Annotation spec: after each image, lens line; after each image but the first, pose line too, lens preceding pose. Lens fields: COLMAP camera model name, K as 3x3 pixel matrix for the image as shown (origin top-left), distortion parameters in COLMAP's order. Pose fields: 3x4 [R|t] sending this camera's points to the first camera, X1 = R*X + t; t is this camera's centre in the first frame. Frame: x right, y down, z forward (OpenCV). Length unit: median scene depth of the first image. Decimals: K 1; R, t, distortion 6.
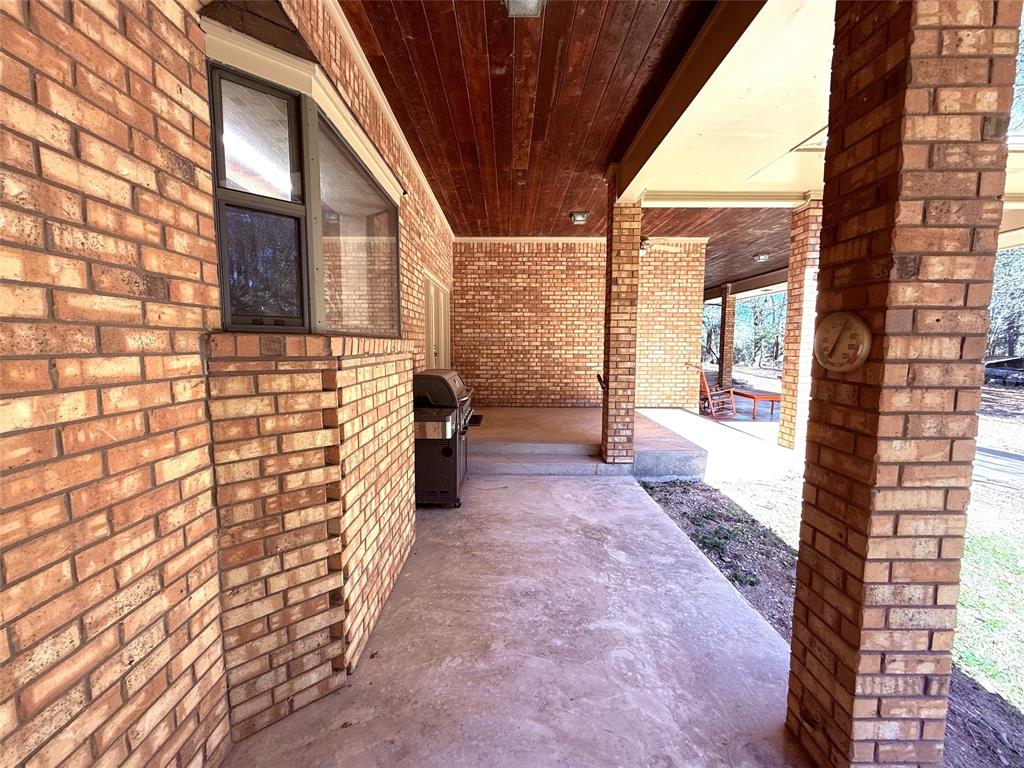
lens RADIAL K [[413.2, 0, 503.4], [0, 413.2, 385.8], [0, 0, 1]] dist [0.000883, 0.000009]
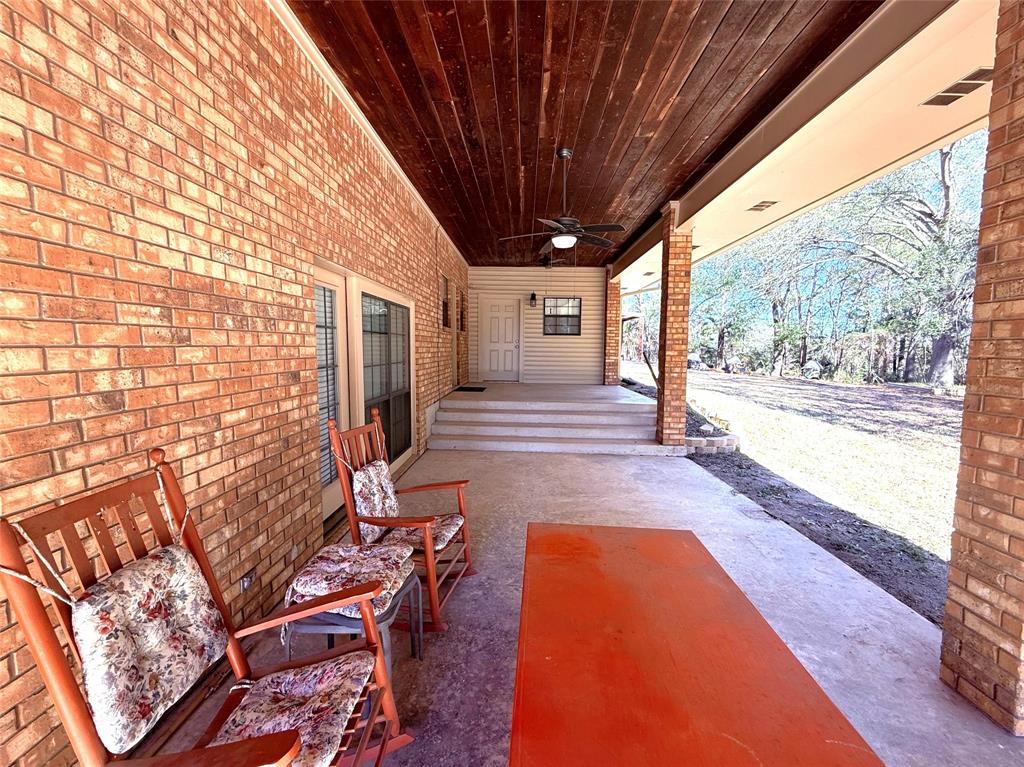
lens RADIAL K [[413.2, 0, 497.3], [0, 413.2, 381.7], [0, 0, 1]] dist [0.000883, 0.000009]
pose [[0.998347, 0.006674, -0.057093, 0.661650], [-0.007591, 0.999845, -0.015856, -0.094204], [0.056978, 0.016263, 0.998243, 0.971189]]
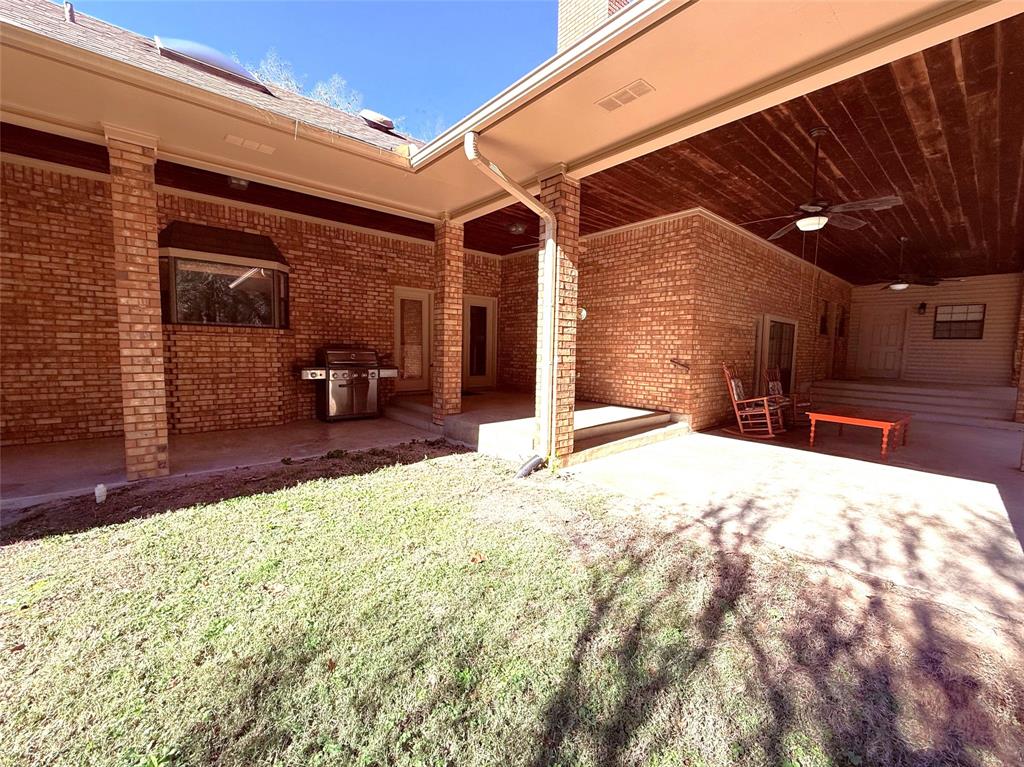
lens RADIAL K [[413.2, 0, 513.7], [0, 413.2, 384.2], [0, 0, 1]] dist [0.000883, 0.000009]
pose [[0.653541, 0.072074, -0.753452, 0.874081], [-0.092249, 0.995620, 0.015223, 0.012284], [0.751249, 0.059556, 0.657327, 0.199942]]
